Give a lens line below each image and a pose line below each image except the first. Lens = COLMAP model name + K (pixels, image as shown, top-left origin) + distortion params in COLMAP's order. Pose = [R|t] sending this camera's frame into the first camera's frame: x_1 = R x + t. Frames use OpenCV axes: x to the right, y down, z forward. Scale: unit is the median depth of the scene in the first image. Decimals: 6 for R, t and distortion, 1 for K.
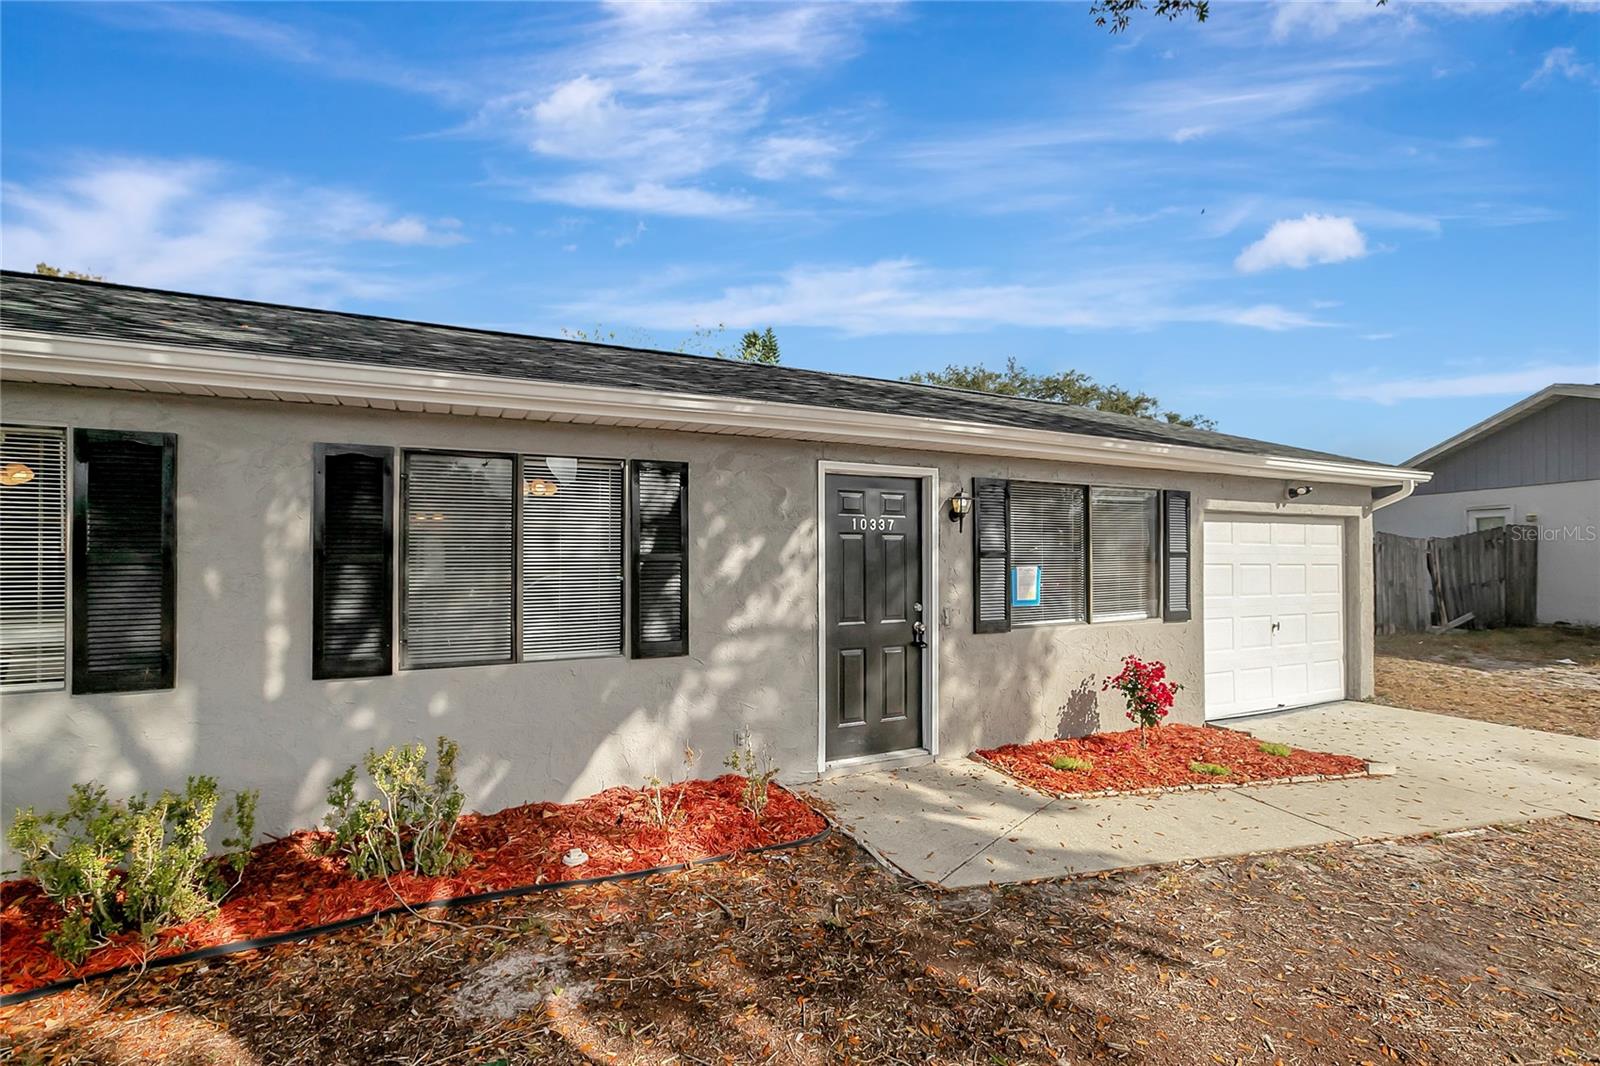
lens RADIAL K [[723.5, 0, 790.2], [0, 723.5, 546.8], [0, 0, 1]] dist [-0.034383, 0.021048]
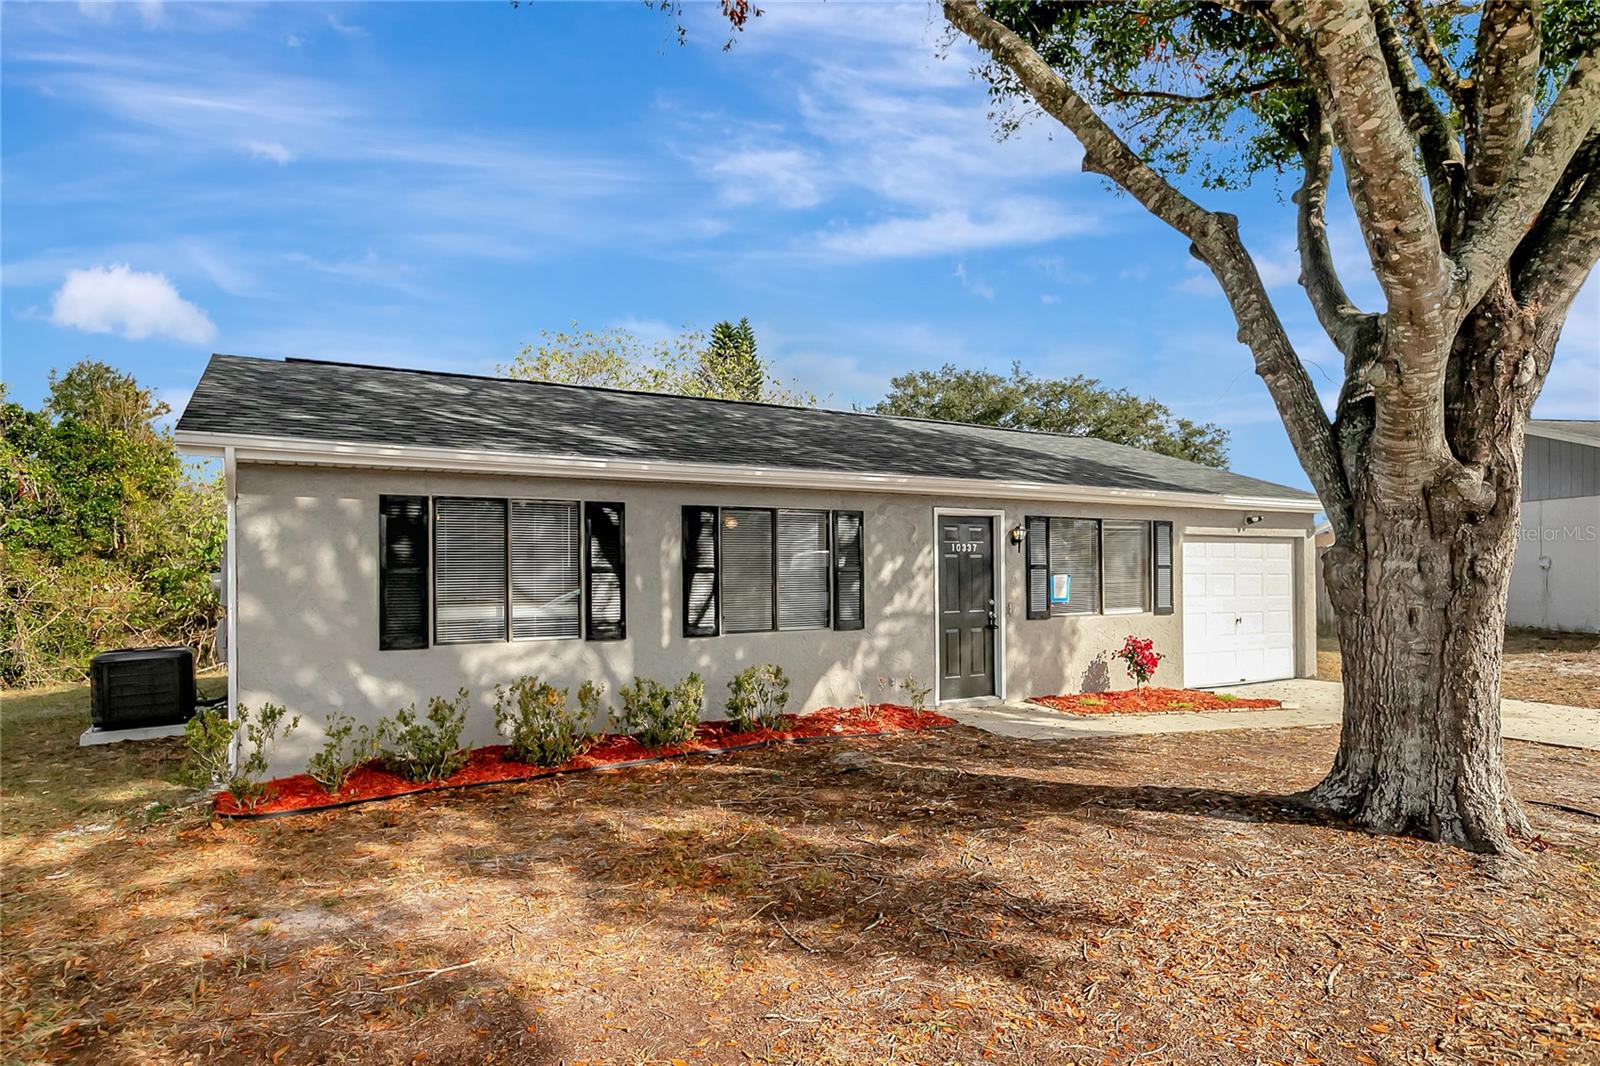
lens RADIAL K [[900.7, 0, 790.8], [0, 900.7, 565.2], [0, 0, 1]] dist [-0.017797, -0.000155]
pose [[0.997829, -0.005528, 0.065619, -0.372309], [0.005500, 0.999985, 0.000606, 0.003461], [-0.065621, -0.000244, 0.997845, -0.867817]]
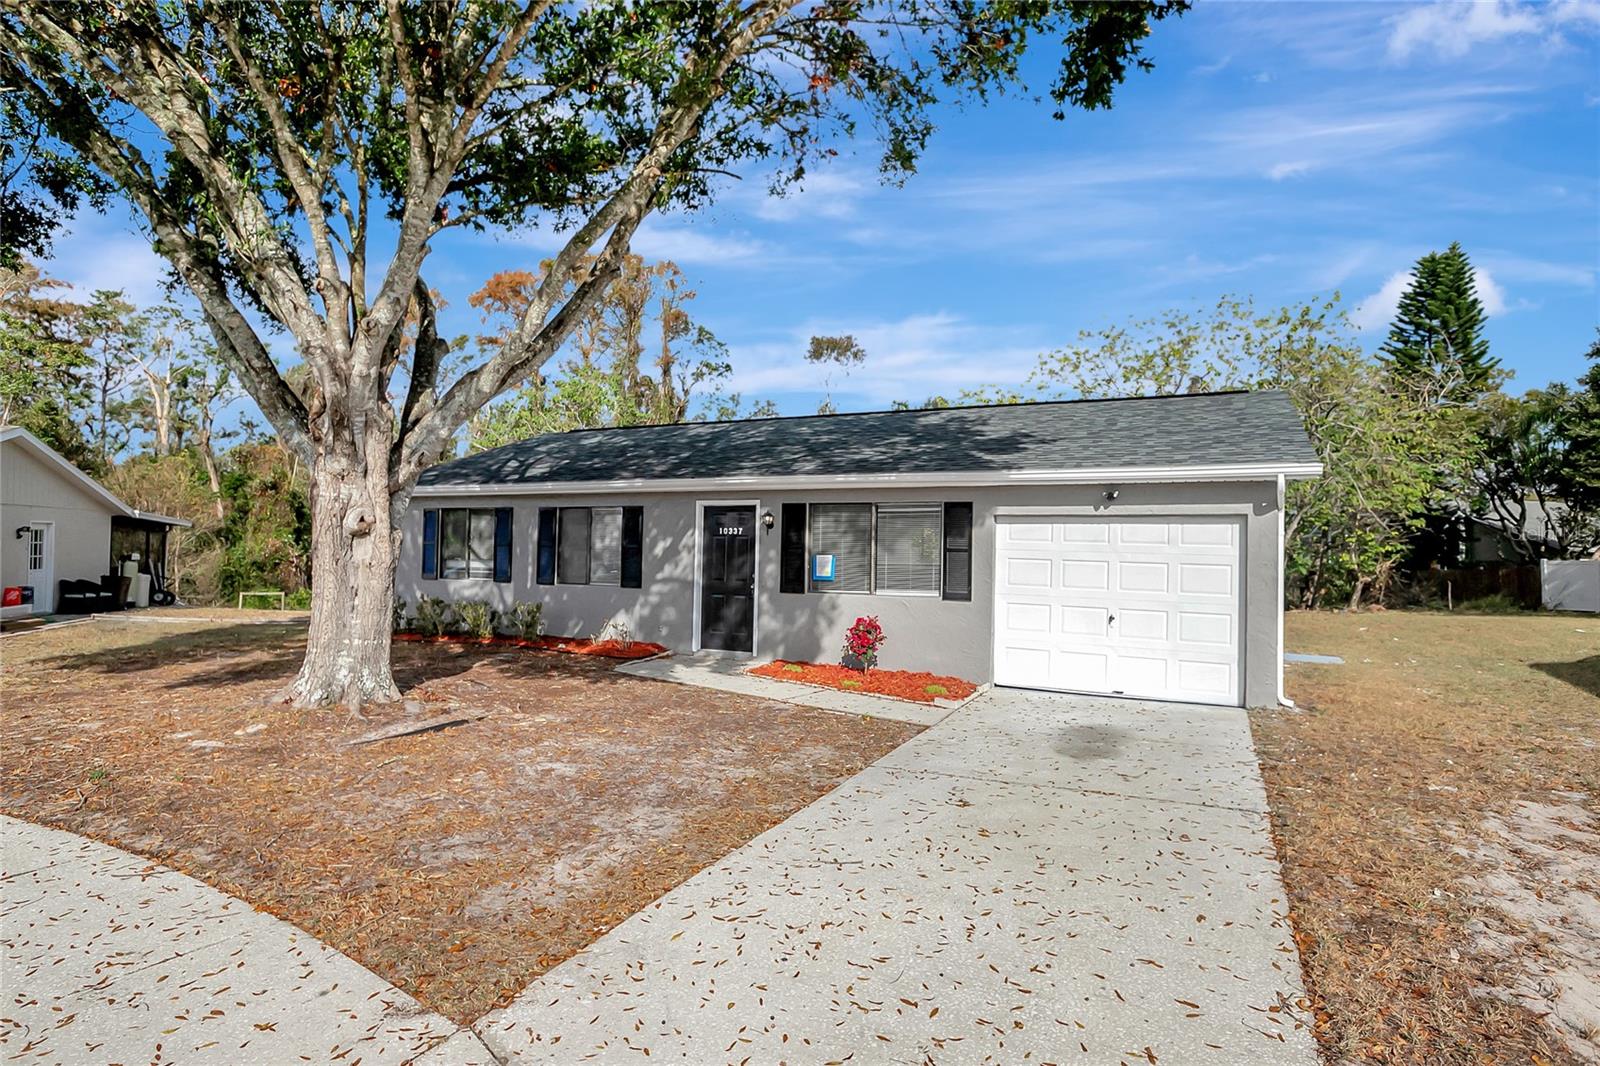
lens RADIAL K [[888.5, 0, 800.0], [0, 888.5, 533.0], [0, 0, 1]] dist [-0.036678, 0.045348]
pose [[0.606892, -0.005618, -0.794765, 2.098250], [-0.010088, 0.999840, -0.014771, 0.007528], [0.794721, 0.016982, 0.606738, -0.289257]]
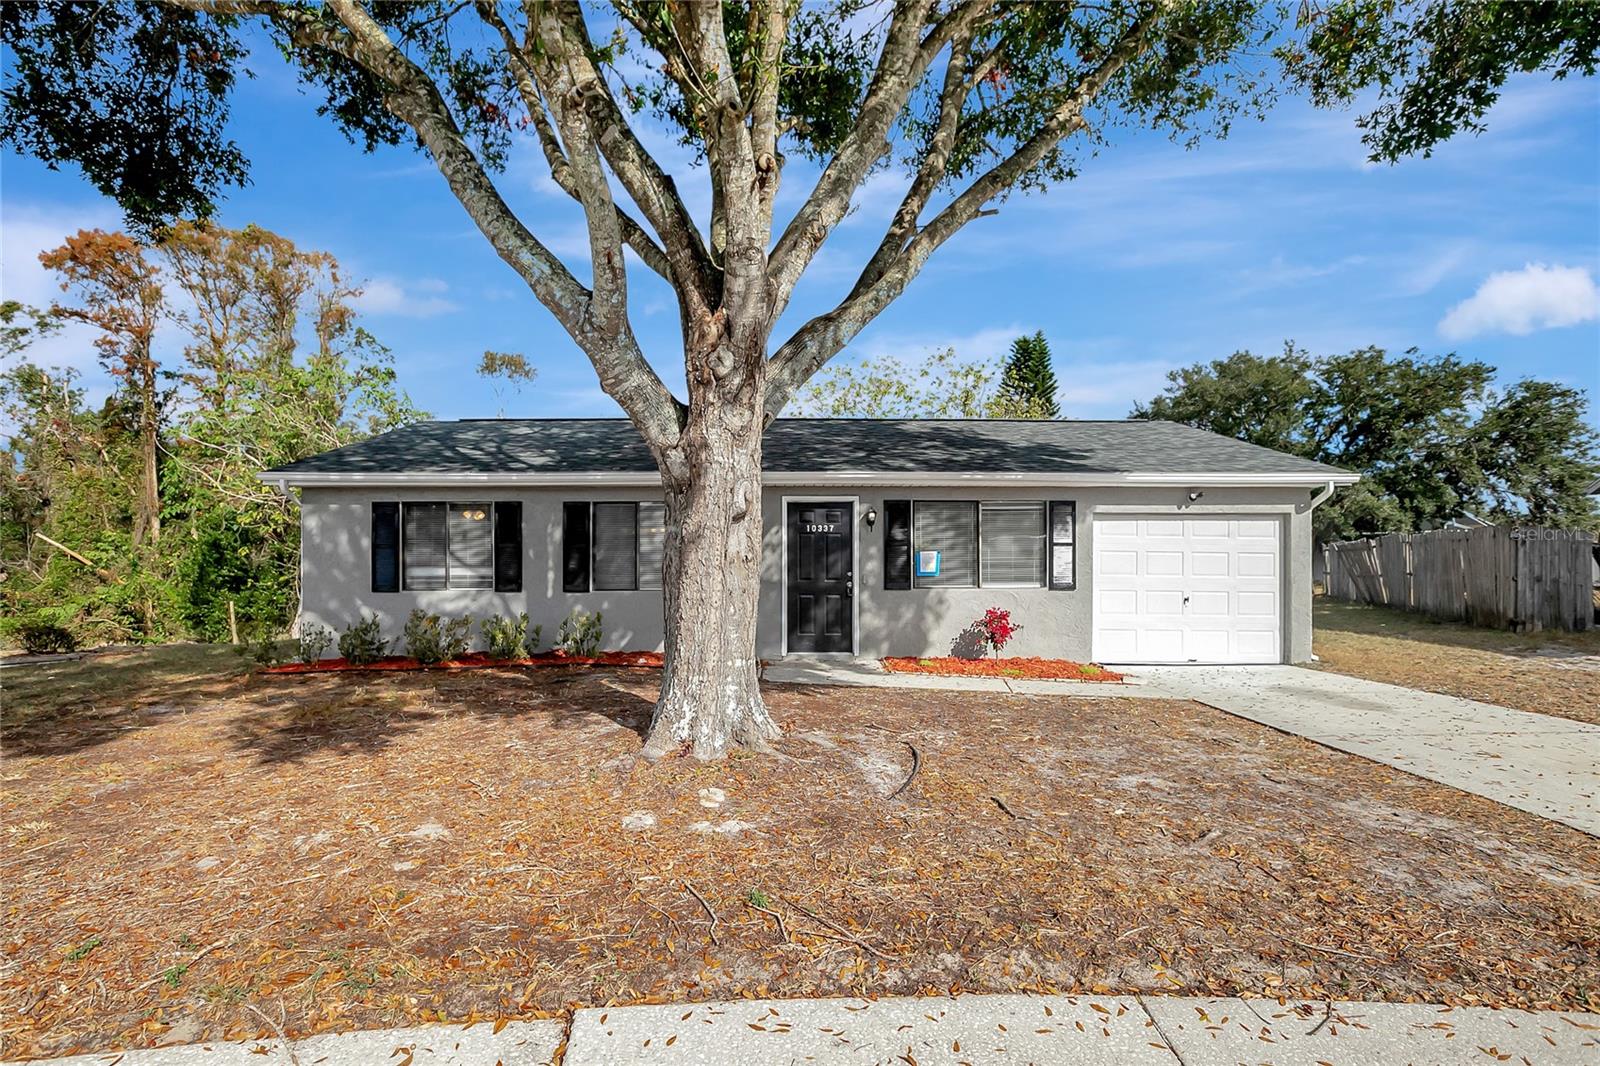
lens RADIAL K [[783.5, 0, 792.8], [0, 783.5, 568.4], [0, 0, 1]] dist [-0.036452, 0.023789]
pose [[0.905584, 0.000042, -0.424167, 0.901590], [0.005119, 0.999926, 0.011028, 0.049604], [0.424137, -0.012158, 0.905517, -0.847926]]
